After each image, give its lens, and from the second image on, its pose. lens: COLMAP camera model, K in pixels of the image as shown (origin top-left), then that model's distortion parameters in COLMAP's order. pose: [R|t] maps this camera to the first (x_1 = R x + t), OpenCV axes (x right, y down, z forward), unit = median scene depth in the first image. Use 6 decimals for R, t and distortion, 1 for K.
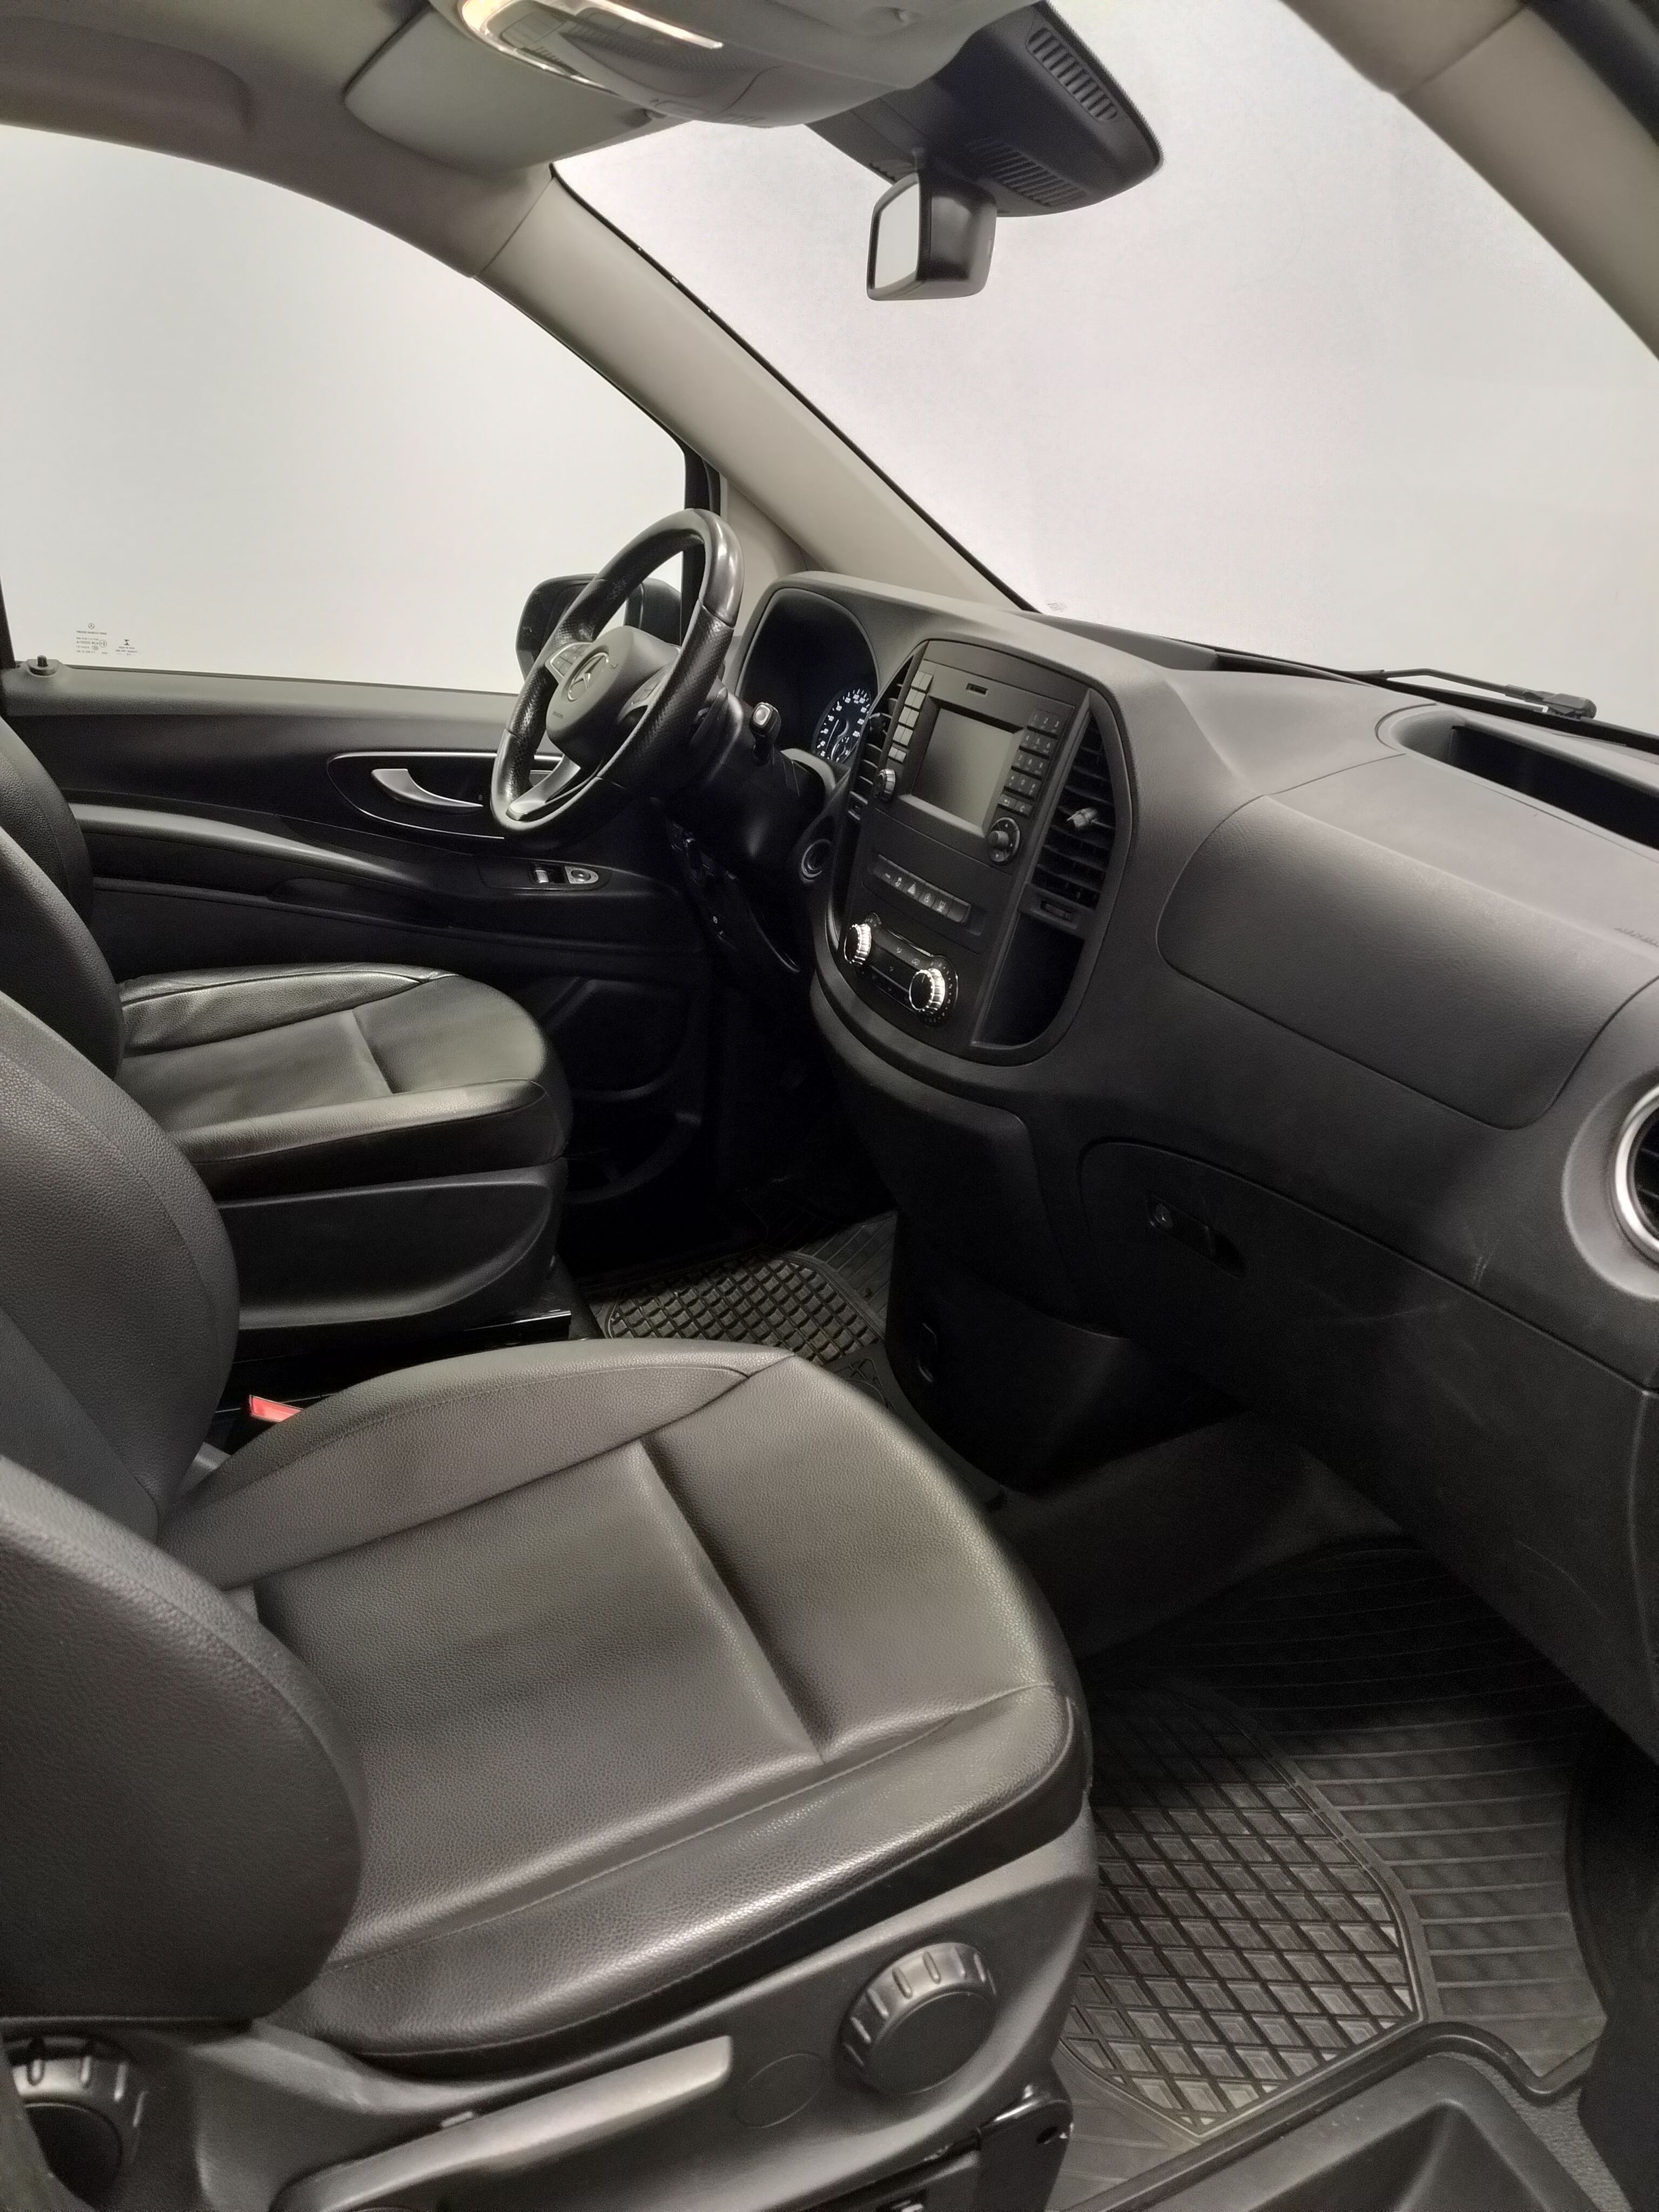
lens RADIAL K [[1629.9, 0, 829.5], [0, 1629.9, 1106.0], [0, 0, 1]] dist [0.005453, -0.061618]
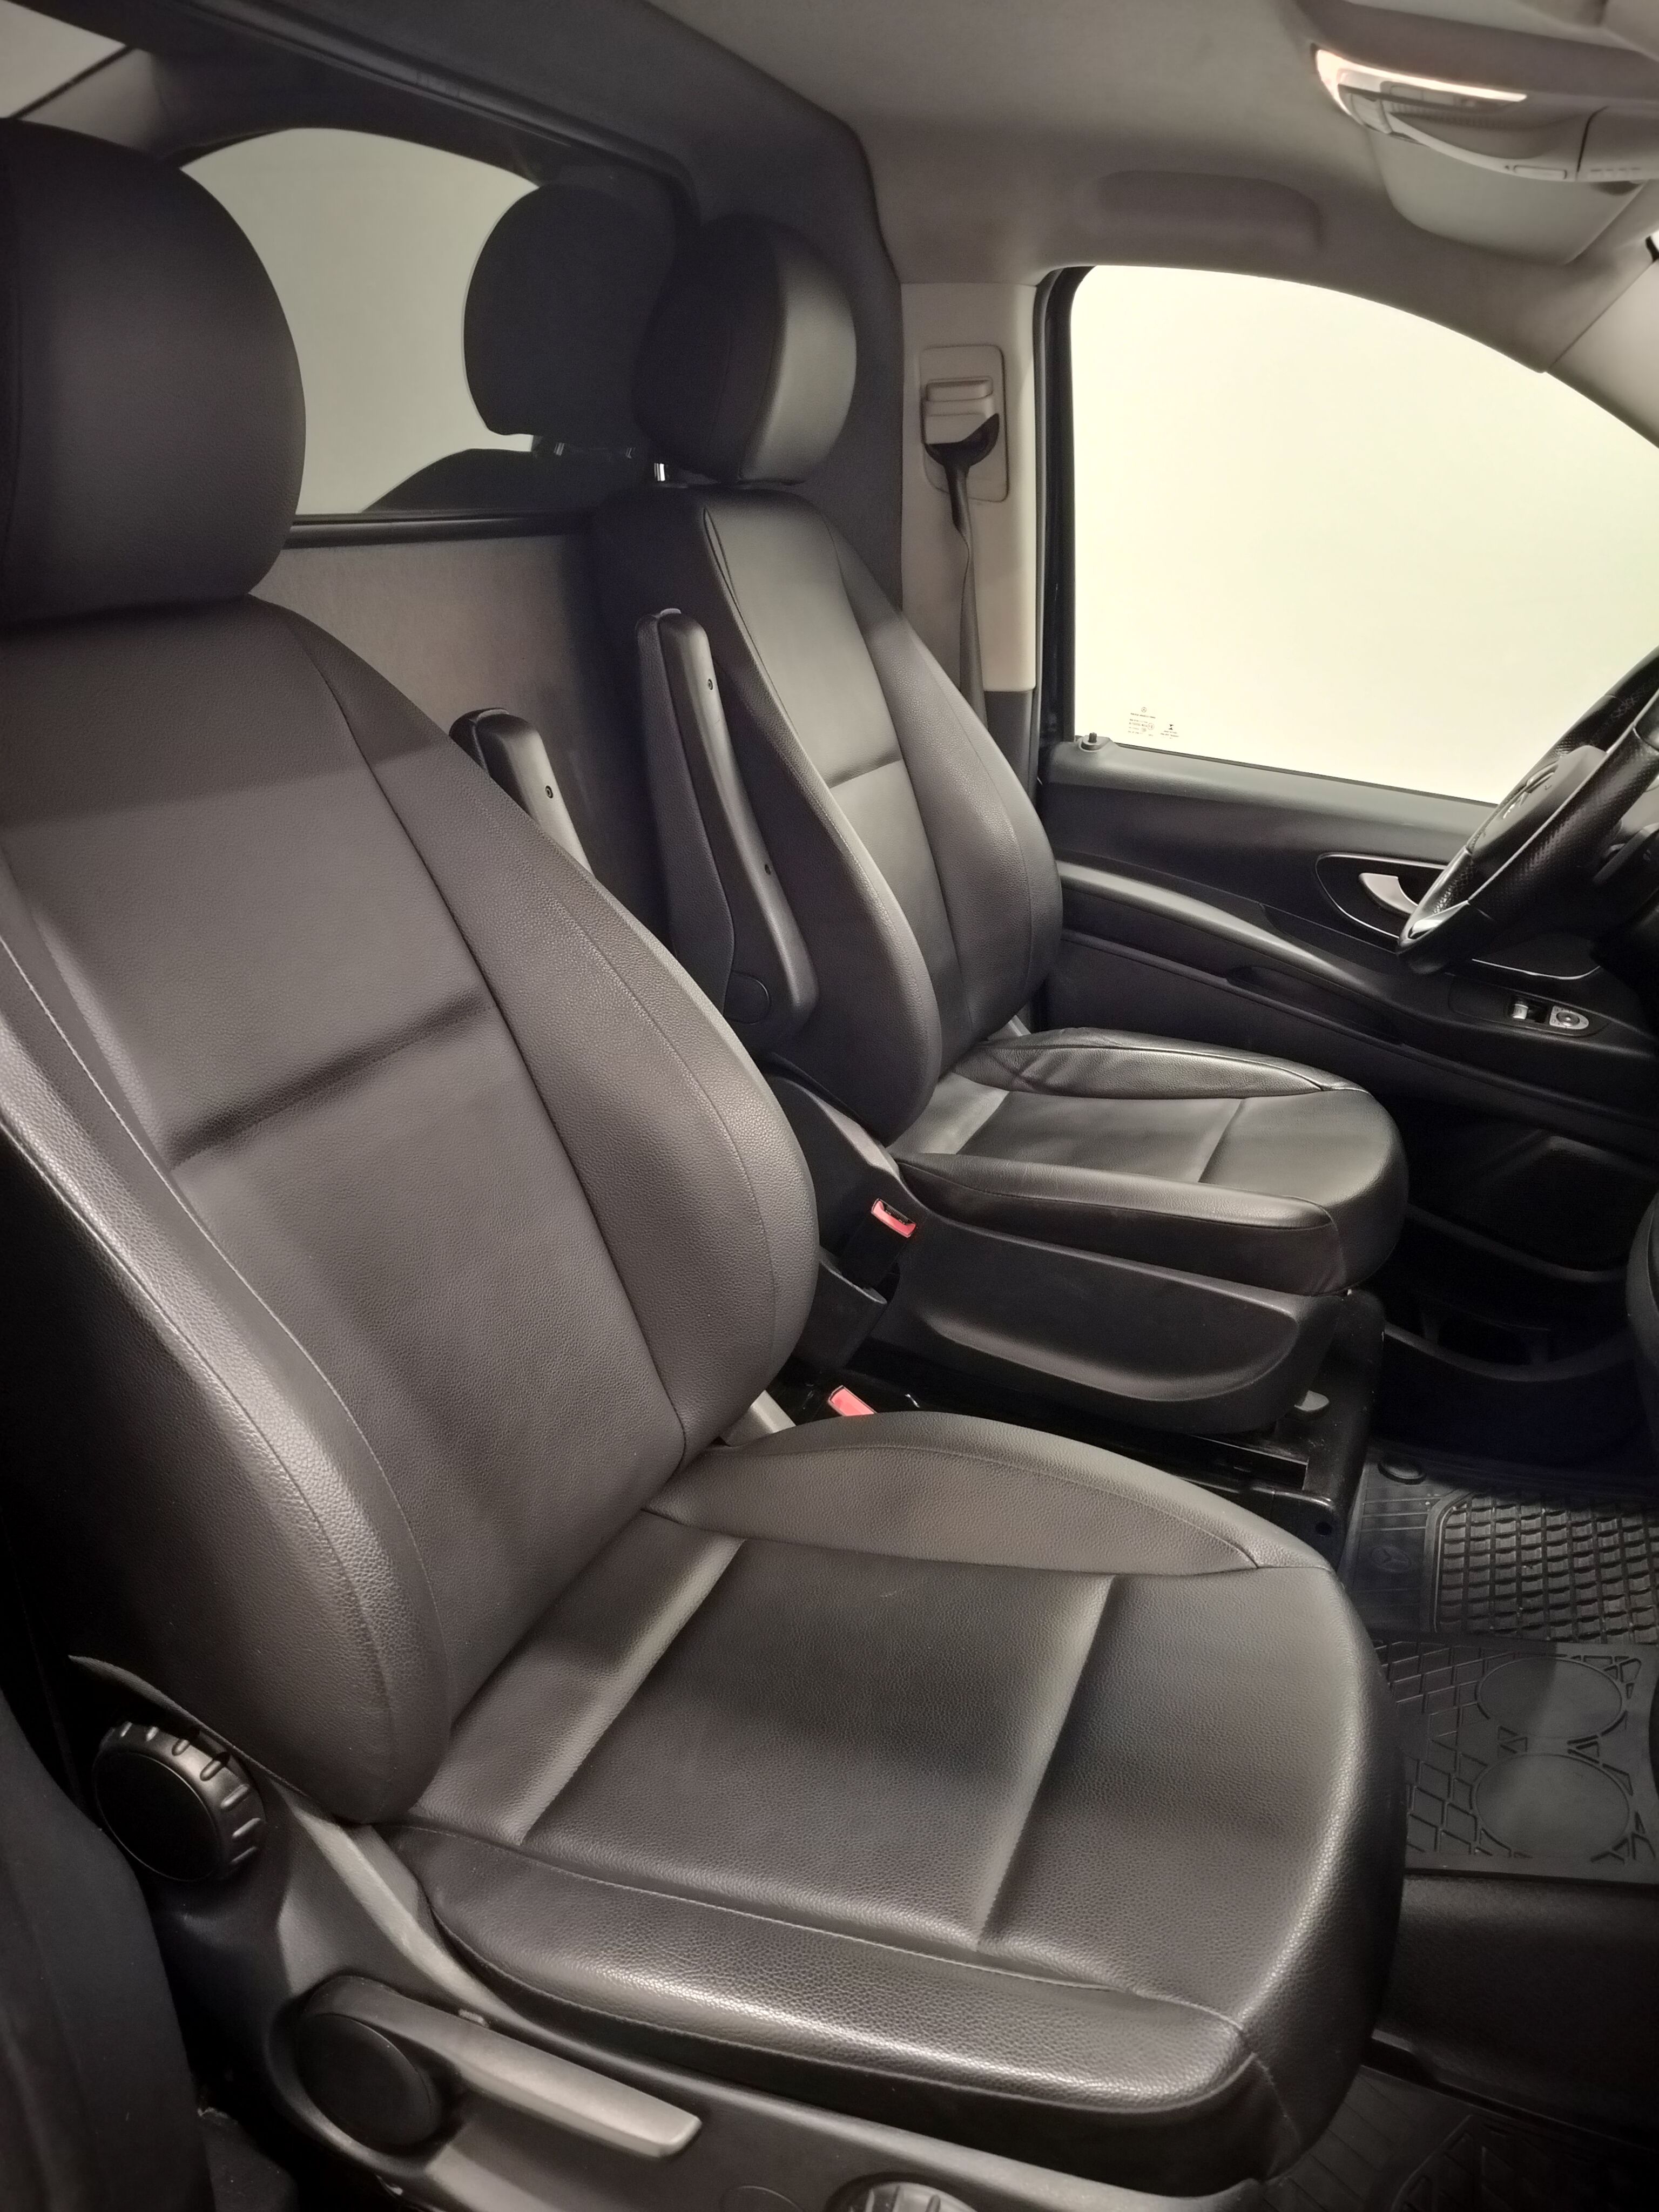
lens RADIAL K [[1682.5, 0, 946.3], [0, 1682.5, 1100.6], [0, 0, 1]] dist [0.020908, -0.099997]
pose [[0.697504, 0.213270, -0.684108, 0.287886], [-0.267418, 0.963185, 0.027618, -0.038887], [0.664812, 0.163679, 0.728858, 0.131246]]
